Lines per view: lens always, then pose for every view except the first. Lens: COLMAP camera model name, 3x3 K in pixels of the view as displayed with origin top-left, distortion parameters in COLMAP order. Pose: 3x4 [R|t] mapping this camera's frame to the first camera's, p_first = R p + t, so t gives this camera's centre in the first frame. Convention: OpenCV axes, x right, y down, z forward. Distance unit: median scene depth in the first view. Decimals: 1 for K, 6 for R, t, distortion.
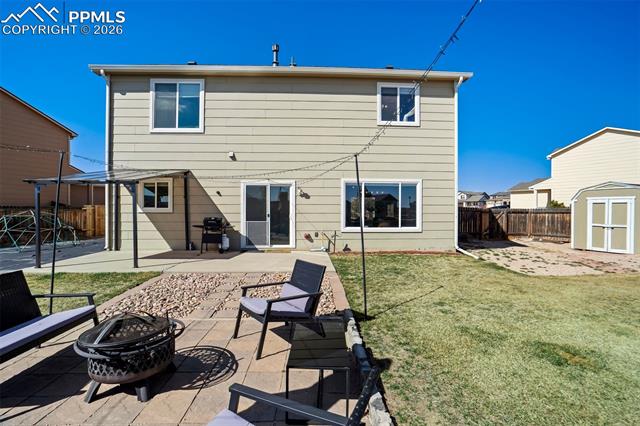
lens RADIAL K [[300.9, 0, 321.3], [0, 300.9, 217.0], [0, 0, 1]] dist [-0.041101, 0.021593]
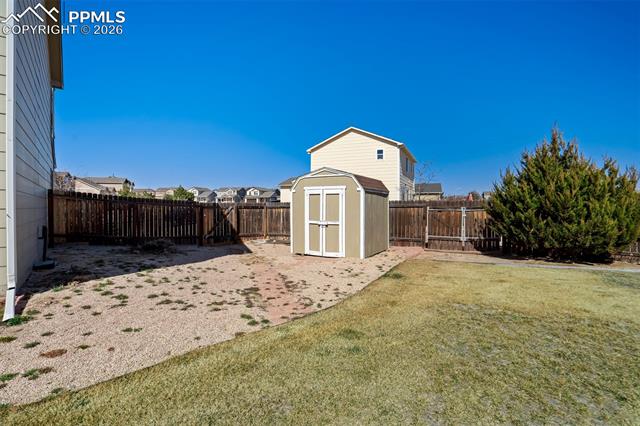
lens RADIAL K [[300.9, 0, 321.3], [0, 300.9, 217.0], [0, 0, 1]] dist [-0.041101, 0.021593]
pose [[0.823554, -0.021066, 0.566847, 0.377007], [0.015102, 0.999770, 0.015214, 0.001078], [-0.567037, -0.003970, 0.823683, 0.250947]]
